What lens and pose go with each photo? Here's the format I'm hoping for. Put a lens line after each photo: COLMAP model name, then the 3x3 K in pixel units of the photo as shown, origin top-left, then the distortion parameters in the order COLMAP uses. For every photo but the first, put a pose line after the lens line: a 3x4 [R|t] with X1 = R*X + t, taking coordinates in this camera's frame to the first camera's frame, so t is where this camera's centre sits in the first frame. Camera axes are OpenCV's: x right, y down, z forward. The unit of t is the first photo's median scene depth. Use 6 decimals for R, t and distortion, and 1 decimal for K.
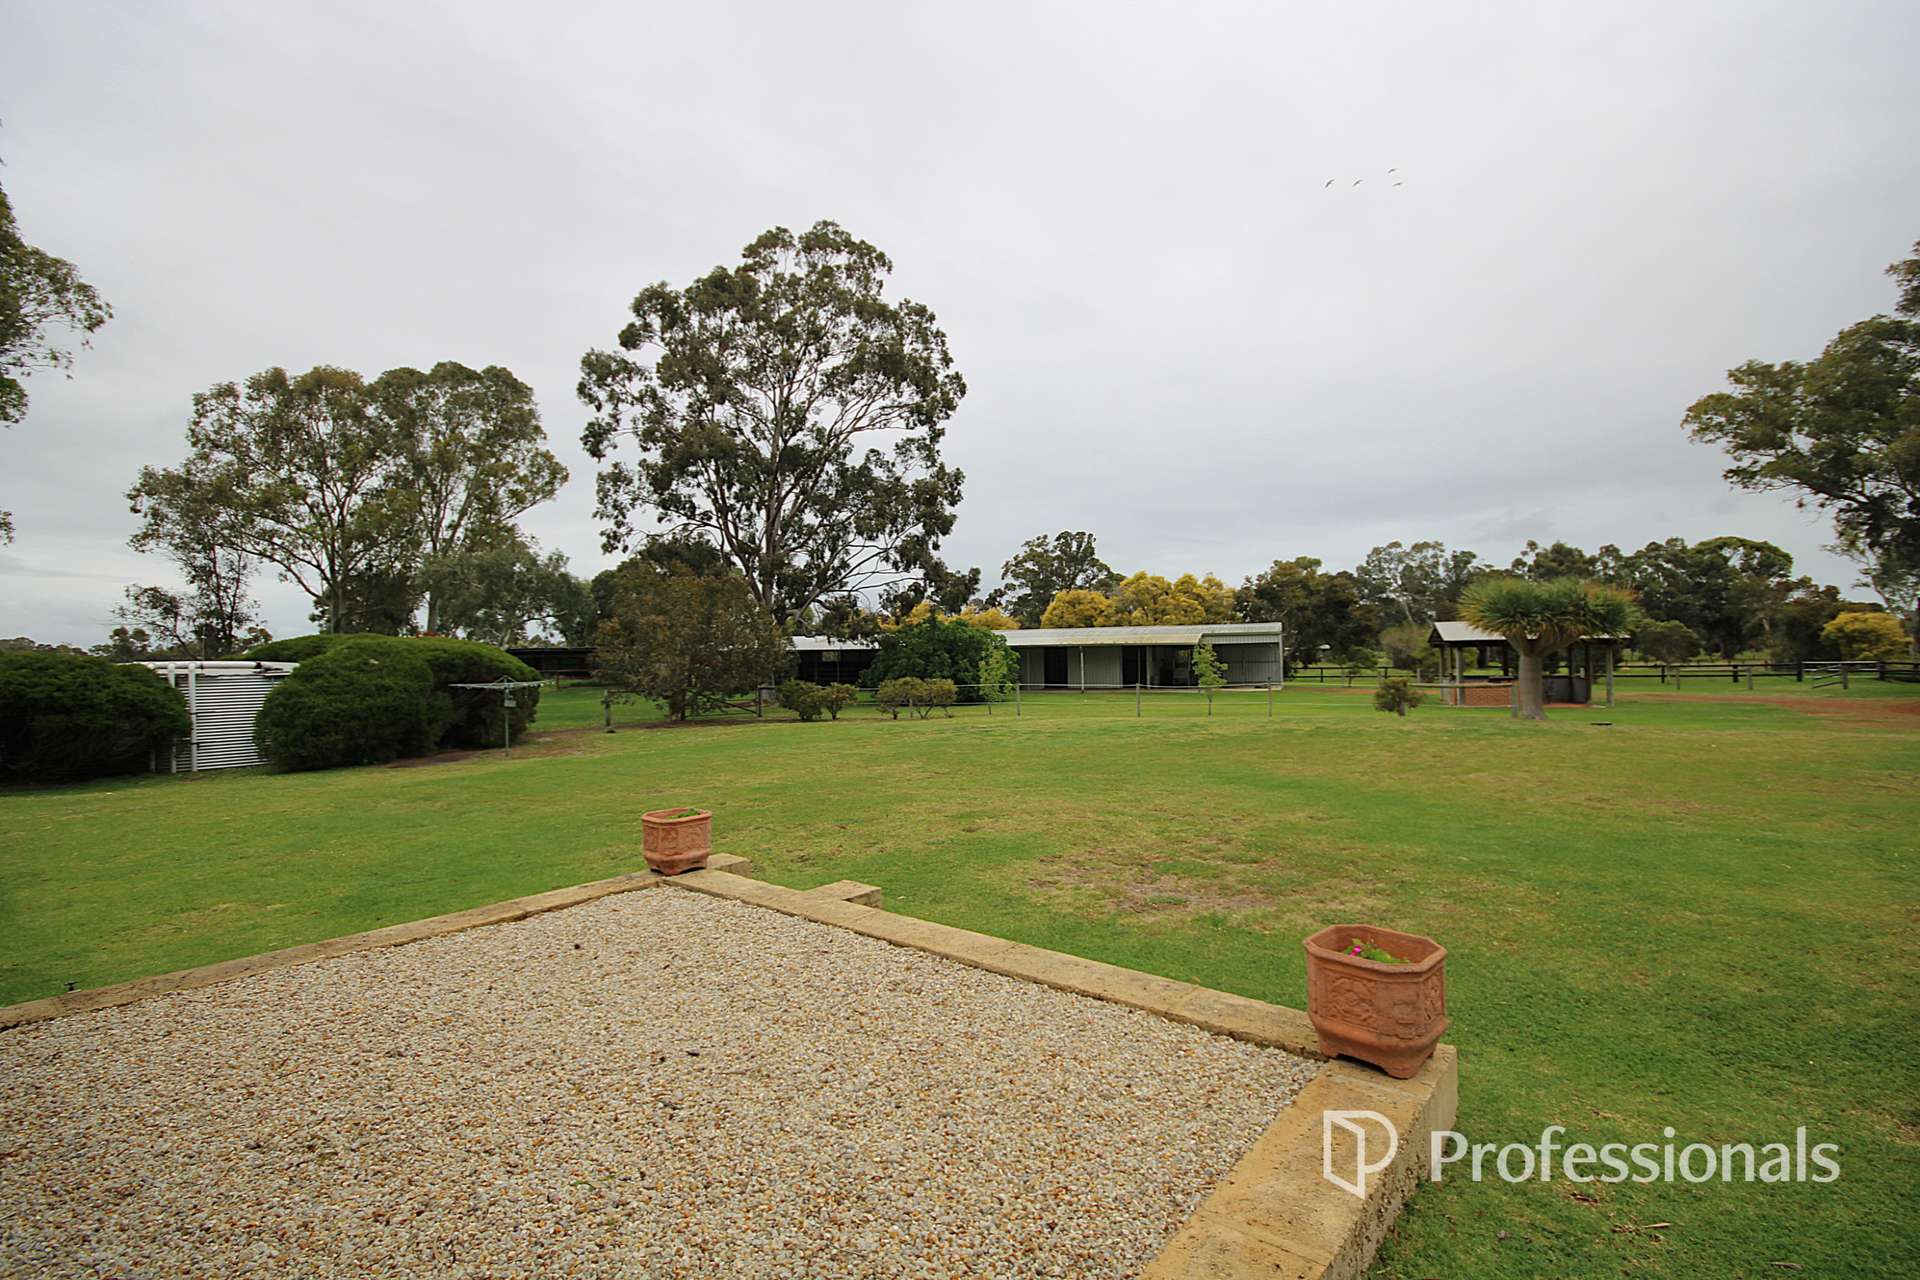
lens RADIAL K [[922.1, 0, 975.6], [0, 922.1, 641.0], [0, 0, 1]] dist [0.014007, -0.000965]
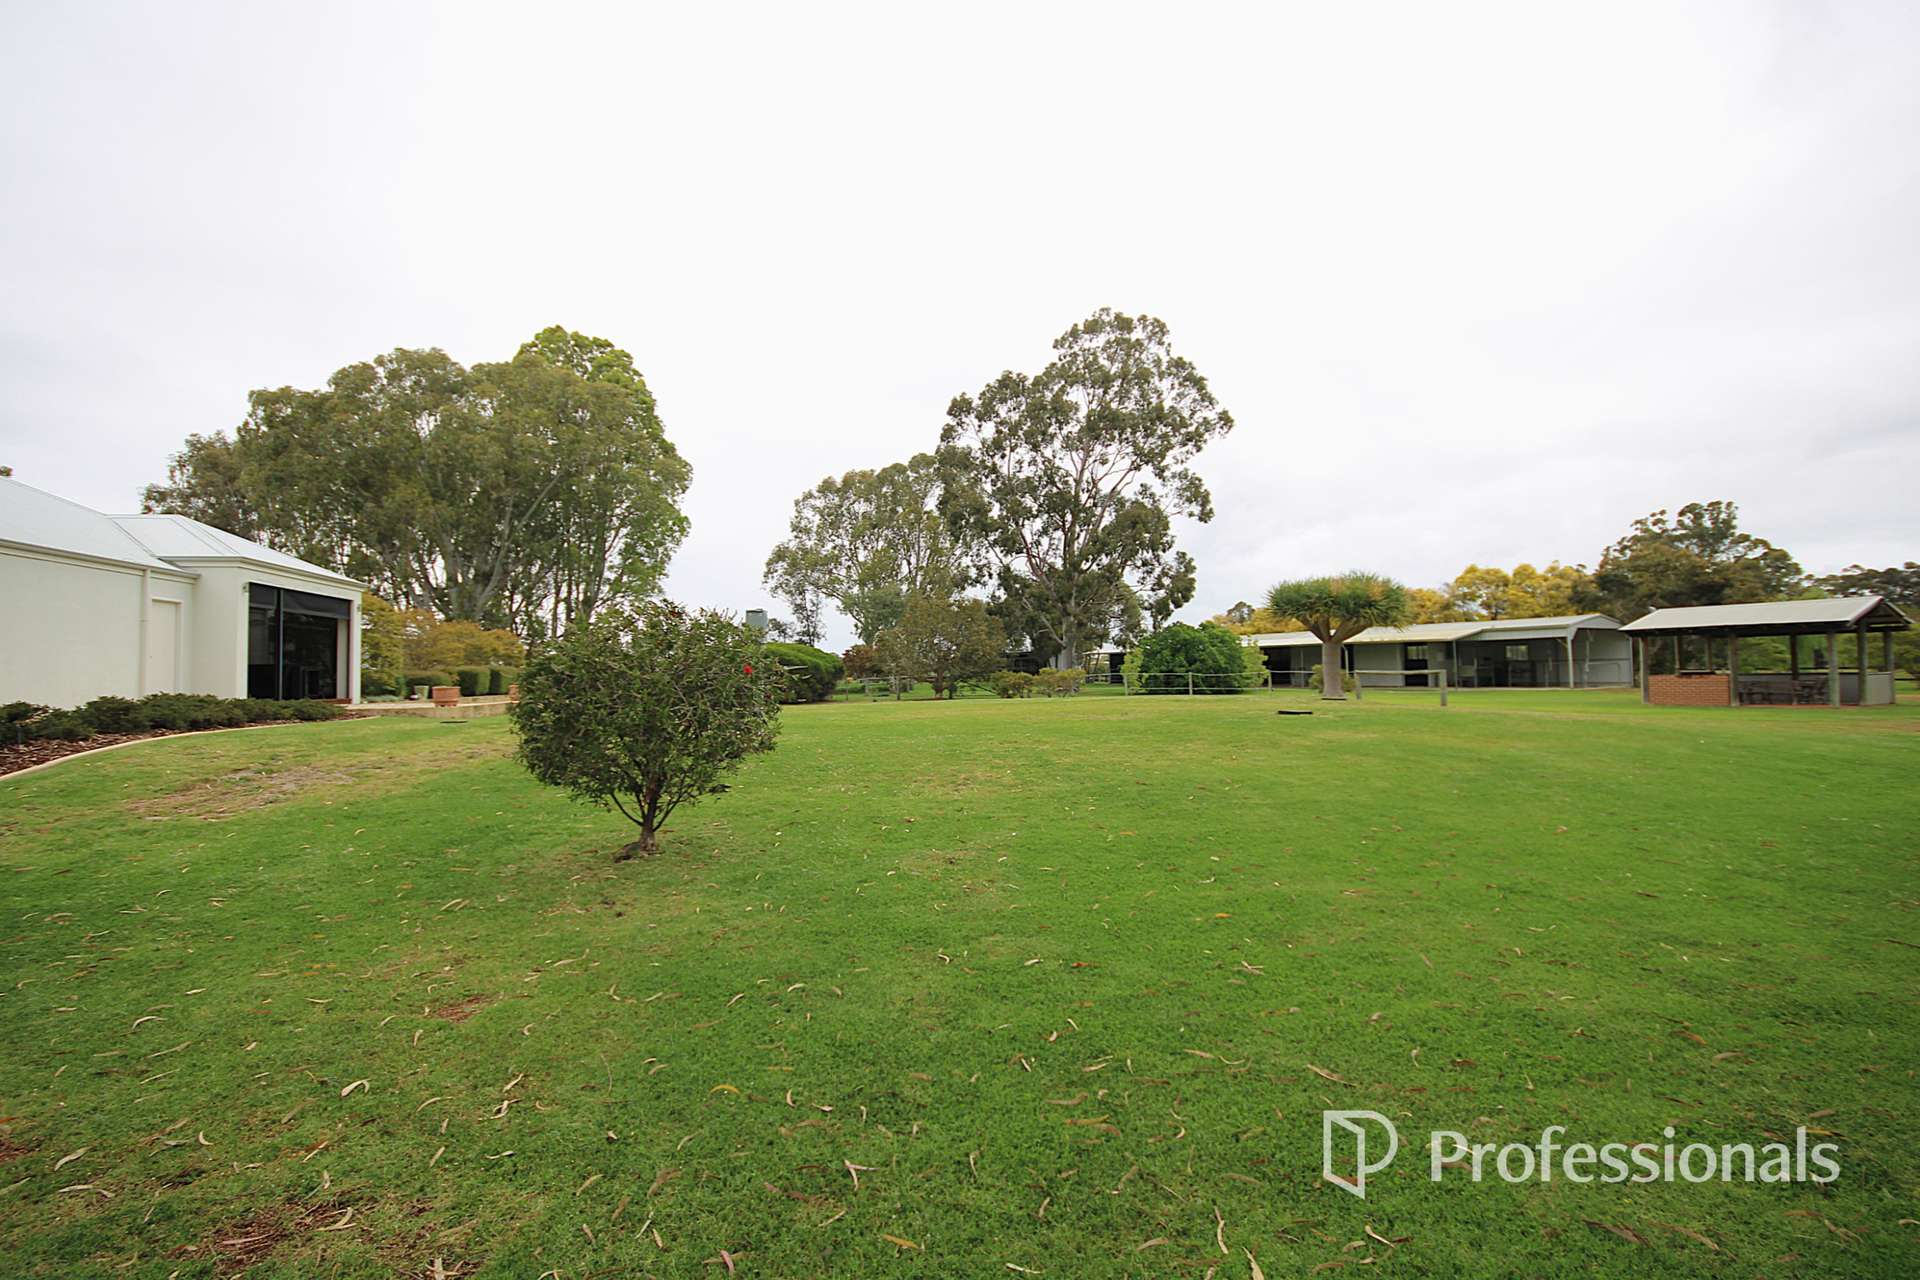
lens RADIAL K [[922.1, 0, 961.6], [0, 922.1, 641.8], [0, 0, 1]] dist [0.014007, -0.000965]
pose [[0.779120, -0.017770, -0.626623, 0.397747], [0.013078, 0.999841, -0.012093, 0.008989], [0.626739, 0.001227, 0.779229, -0.079605]]
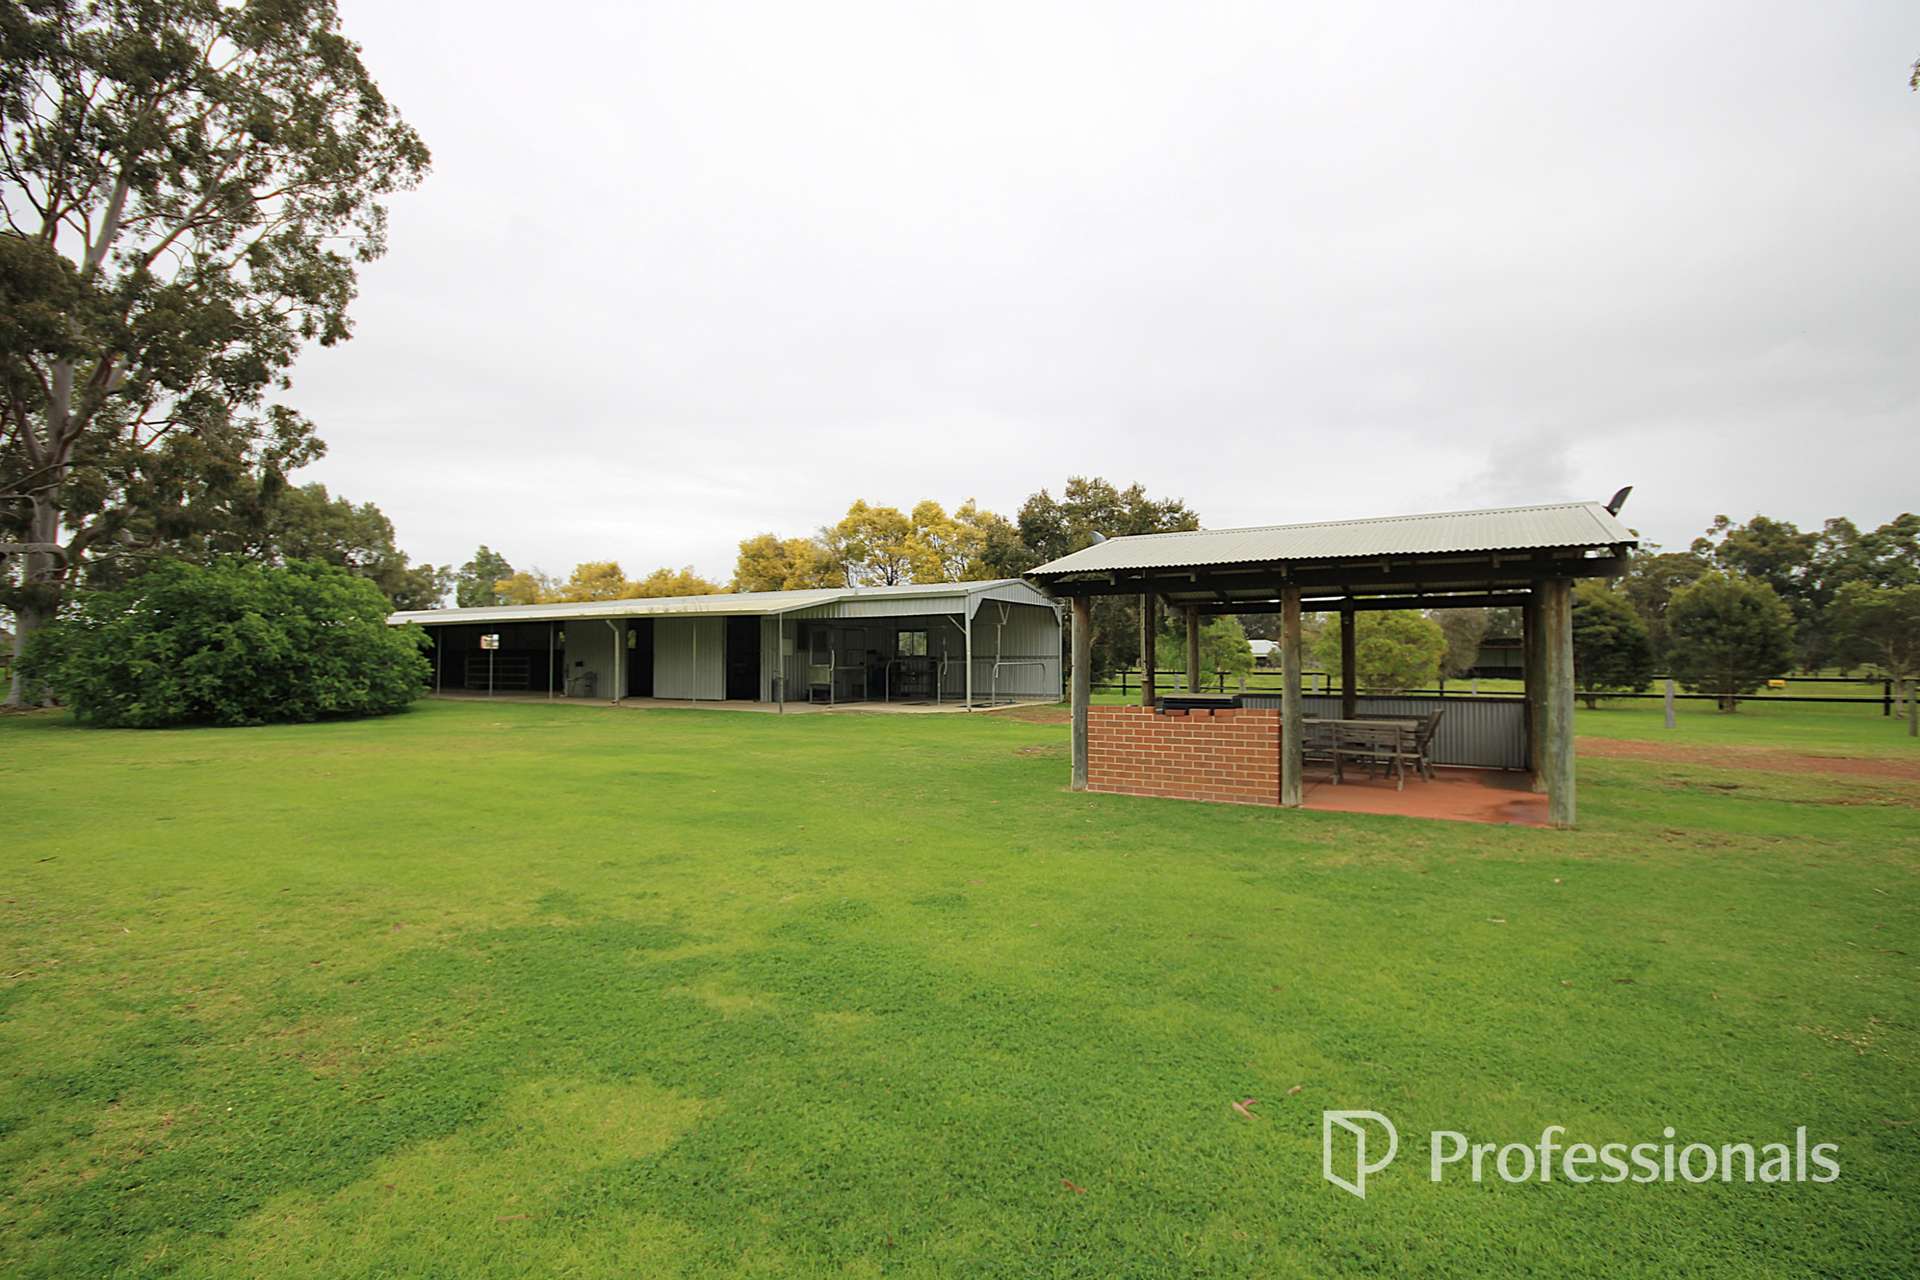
lens RADIAL K [[922.1, 0, 958.7], [0, 922.1, 622.9], [0, 0, 1]] dist [0.014007, -0.000965]
pose [[0.985470, 0.009822, -0.169568, 0.372383], [-0.013501, 0.999698, -0.020556, 0.015187], [0.169314, 0.022547, 0.985304, 0.468511]]
